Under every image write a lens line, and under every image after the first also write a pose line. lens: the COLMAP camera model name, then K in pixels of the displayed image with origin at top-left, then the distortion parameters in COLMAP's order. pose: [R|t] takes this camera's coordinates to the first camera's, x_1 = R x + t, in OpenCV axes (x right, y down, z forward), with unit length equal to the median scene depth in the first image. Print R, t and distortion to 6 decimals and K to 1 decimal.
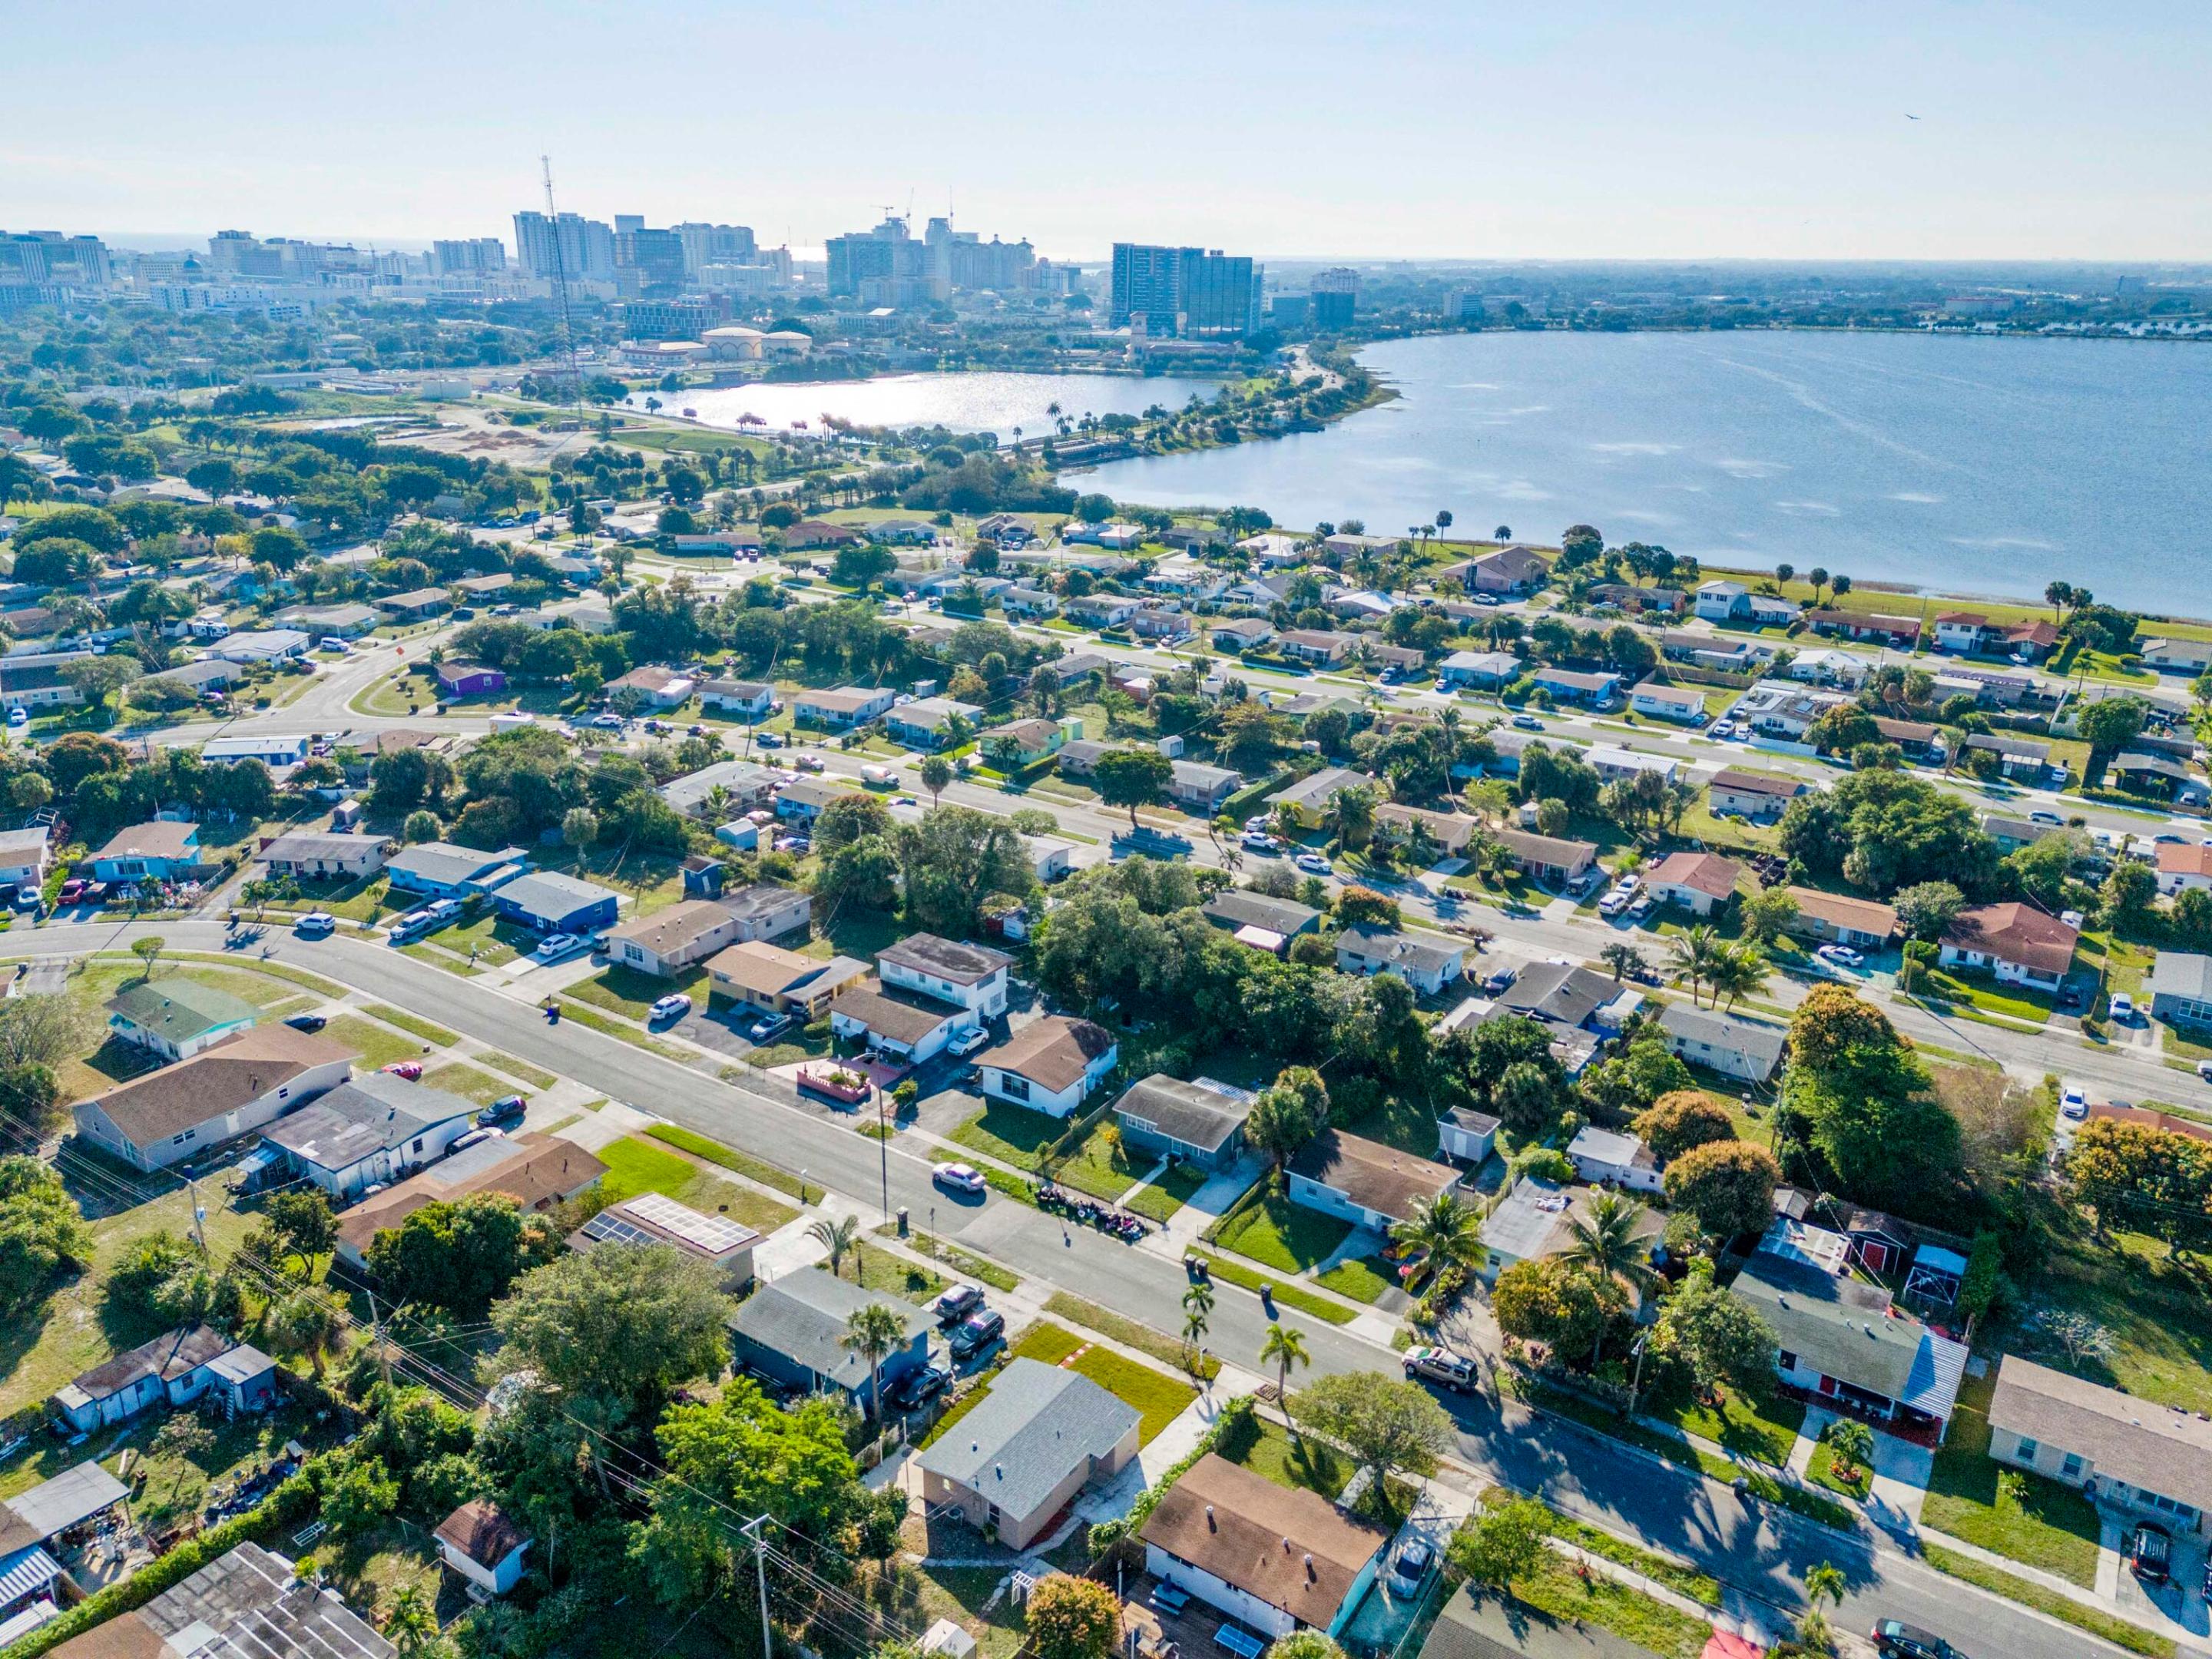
lens RADIAL K [[1602.6, 0, 1106.0], [0, 1602.6, 829.5], [0, 0, 1]] dist [0.081458, -0.082311]
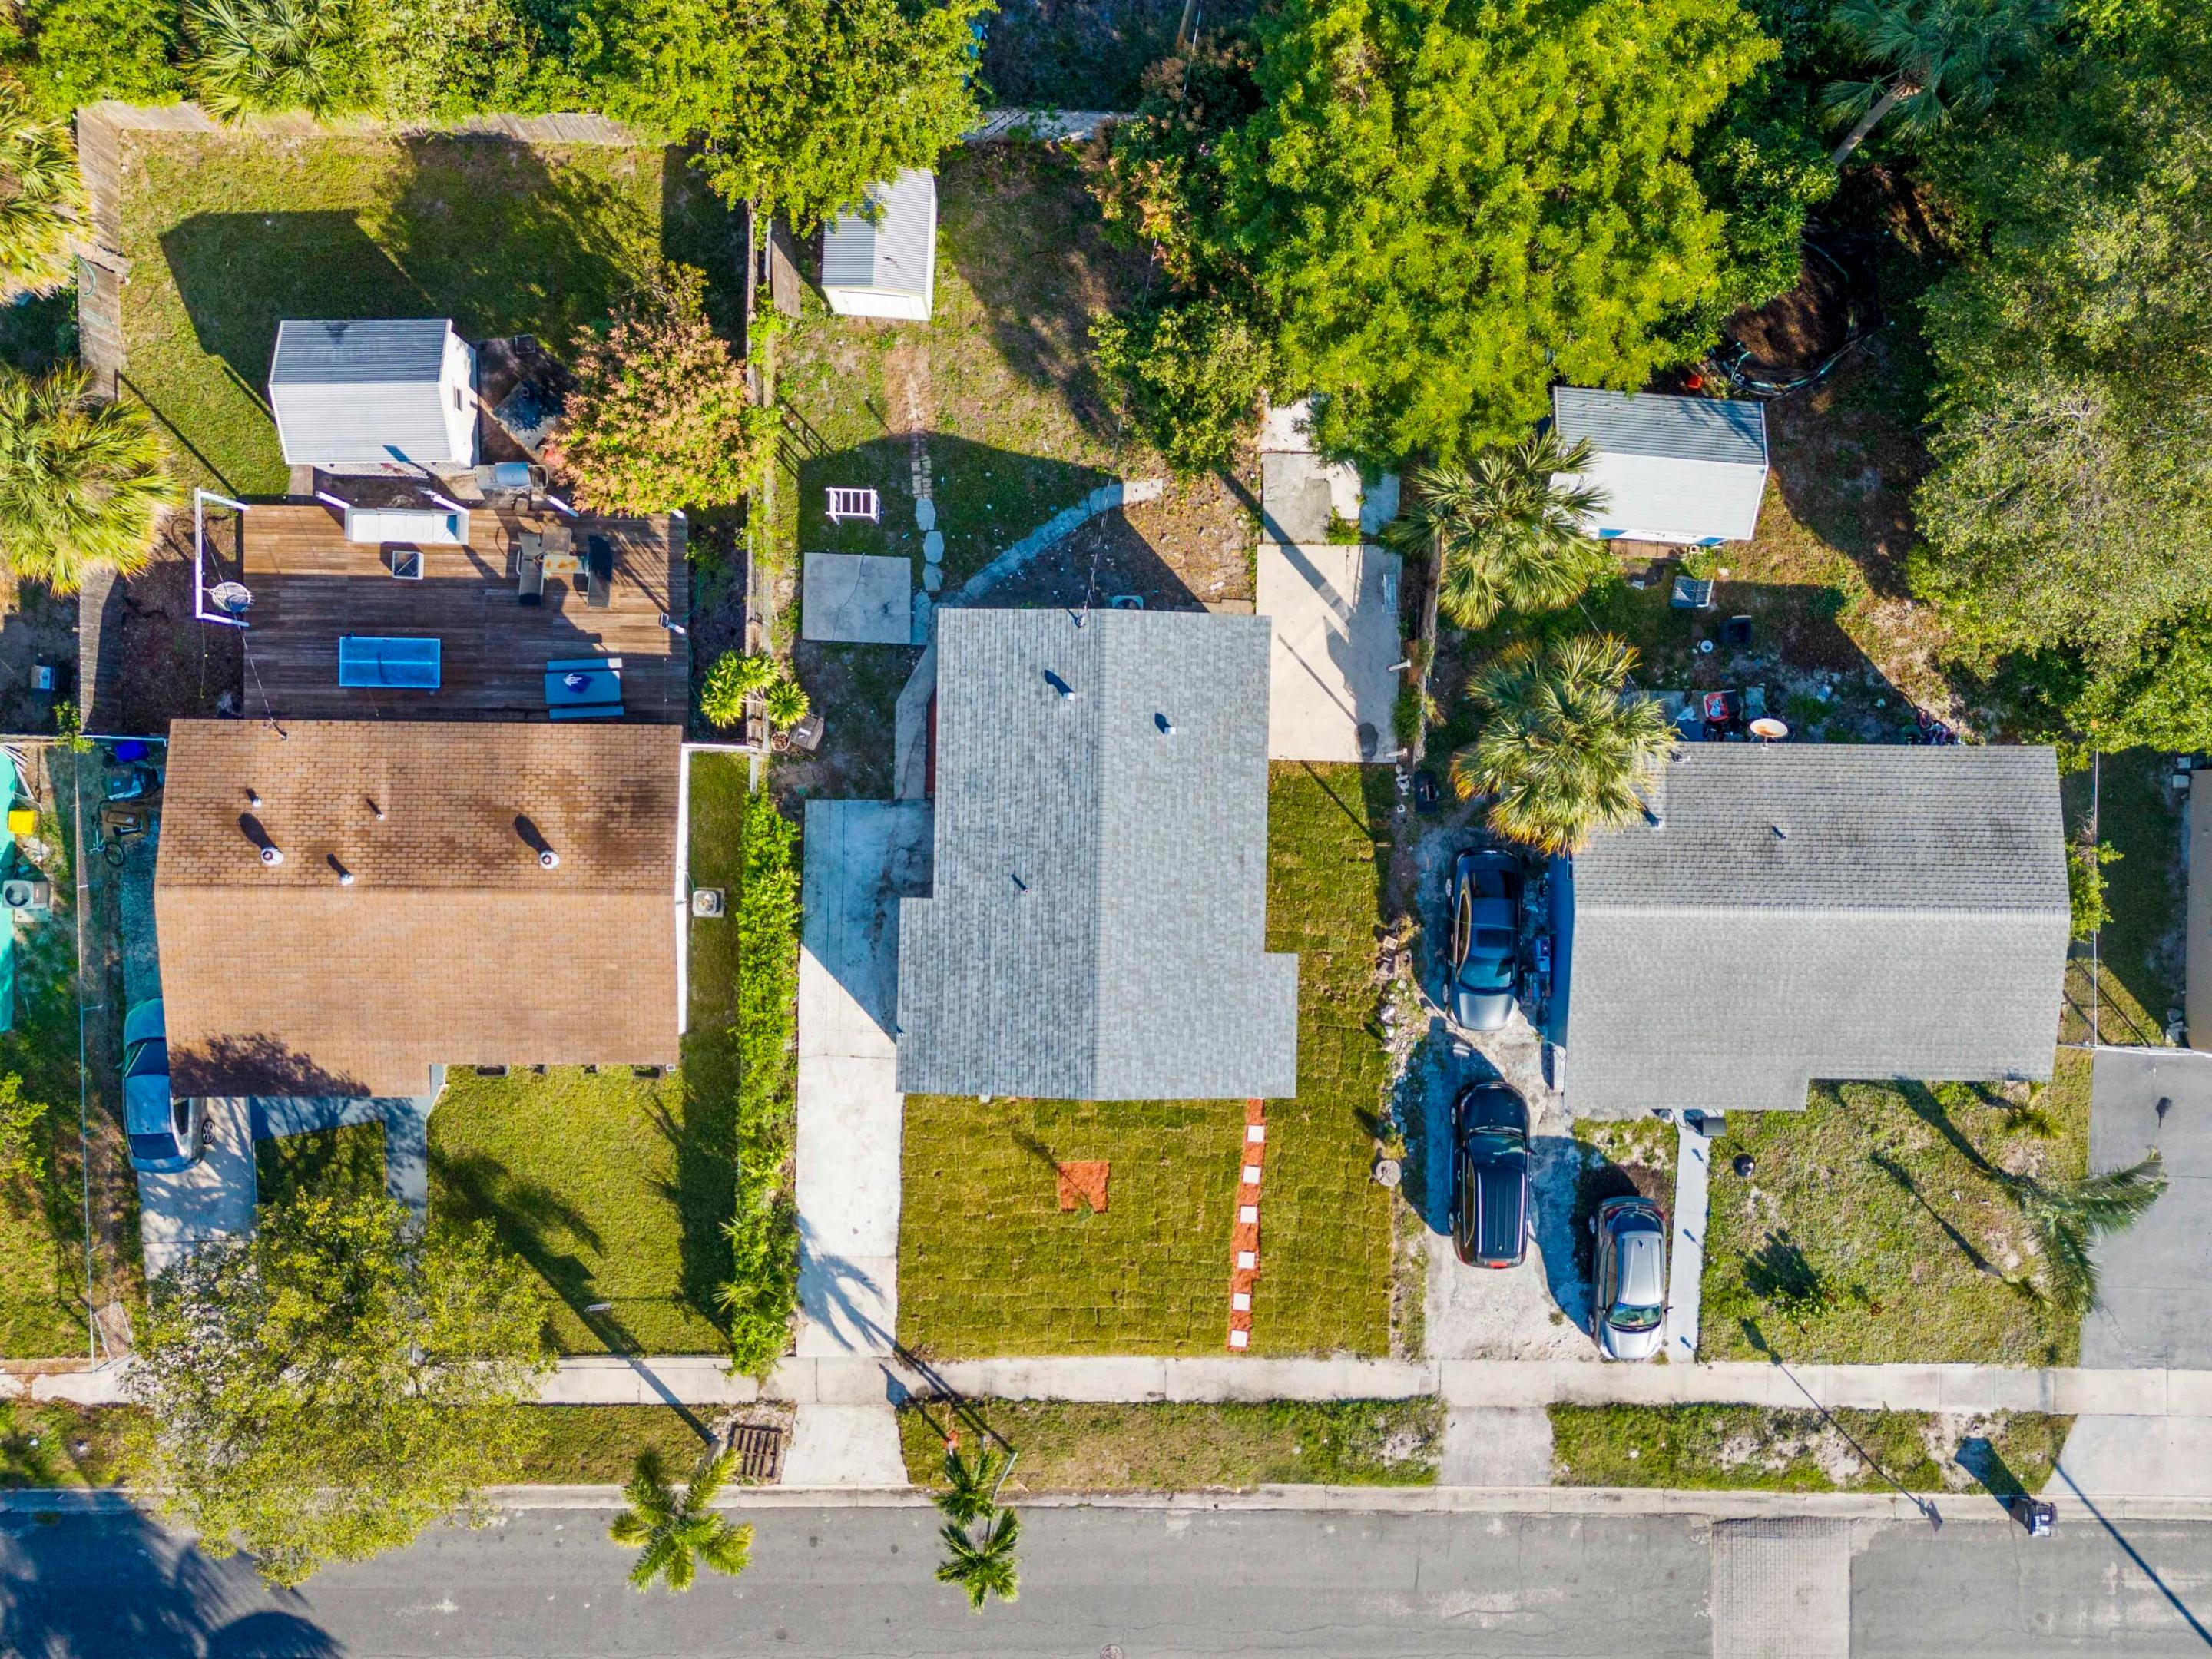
lens RADIAL K [[1669.4, 0, 1109.6], [0, 1669.4, 821.1], [0, 0, 1]] dist [0.086355, -0.124751]
pose [[-0.837271, 0.545456, -0.038152, -0.020802], [-0.223891, -0.278341, 0.934023, -0.002347], [0.498849, 0.790572, 0.355170, 0.436537]]
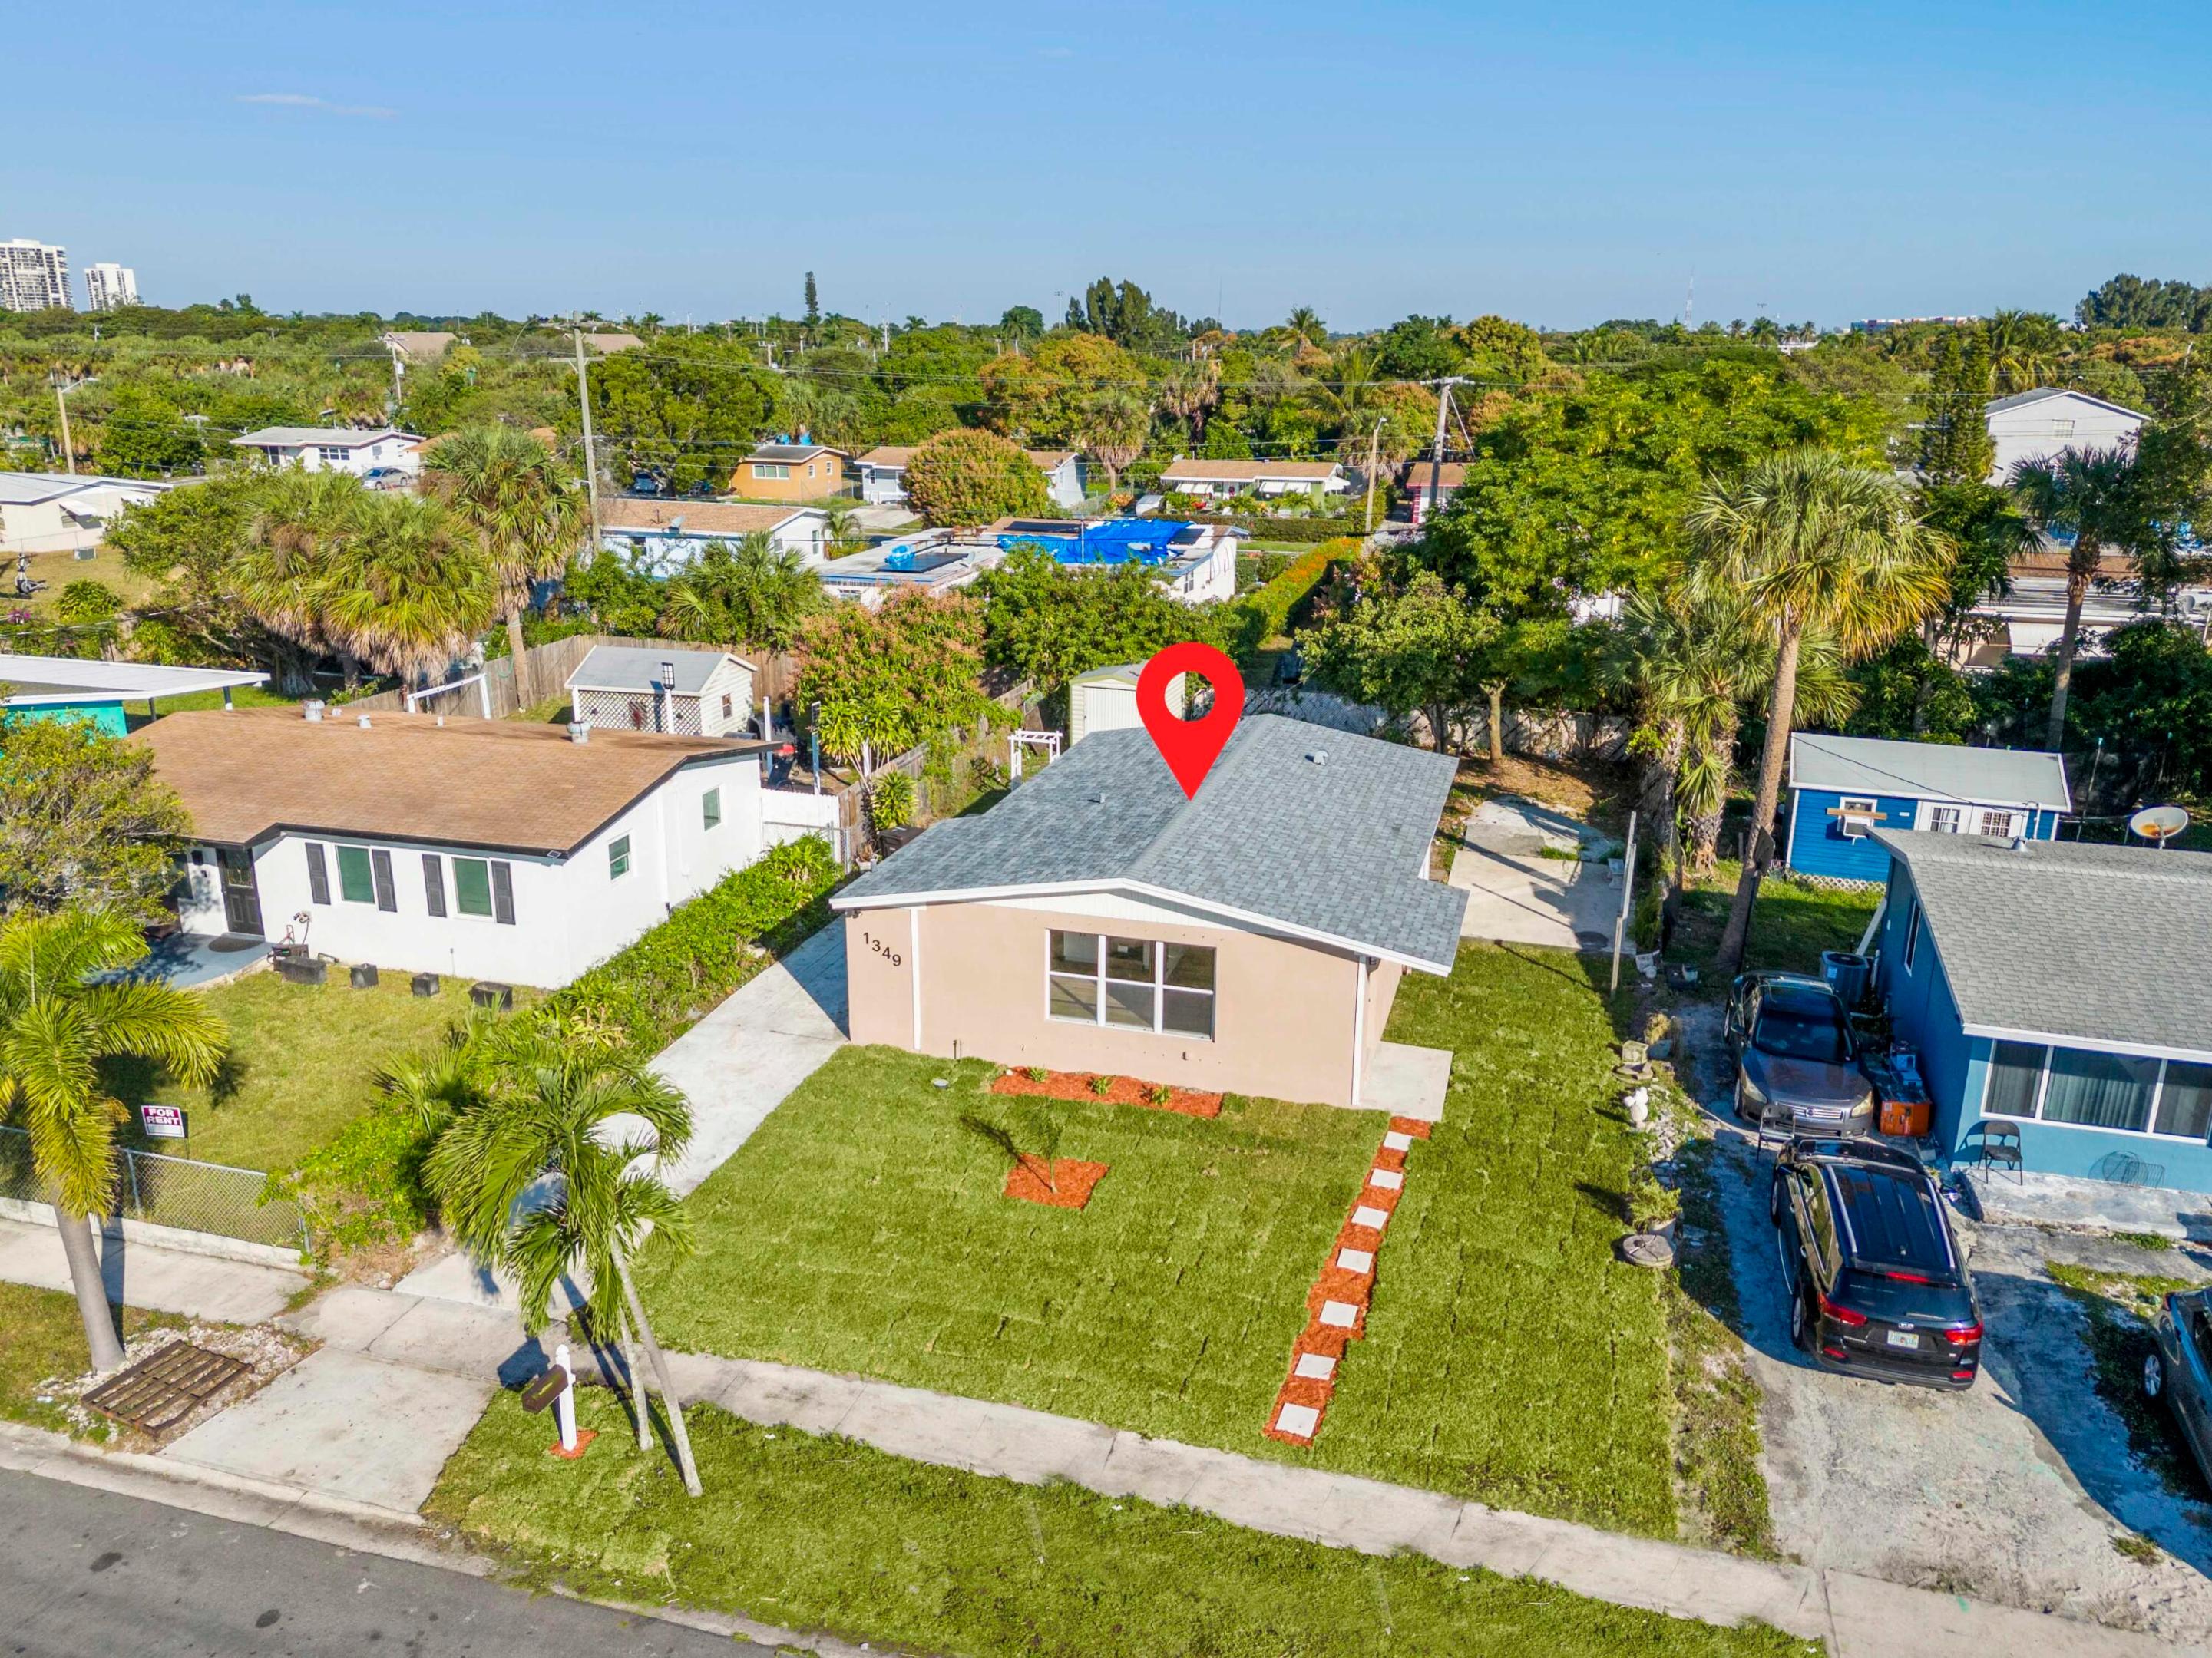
lens RADIAL K [[1641.1, 0, 1102.4], [0, 1641.1, 827.9], [0, 0, 1]] dist [0.073523, -0.066574]
pose [[-0.951846, 0.064987, -0.299608, 0.030911], [-0.122938, 0.814348, 0.567206, 0.105416], [0.280847, 0.576727, -0.767145, 0.630791]]
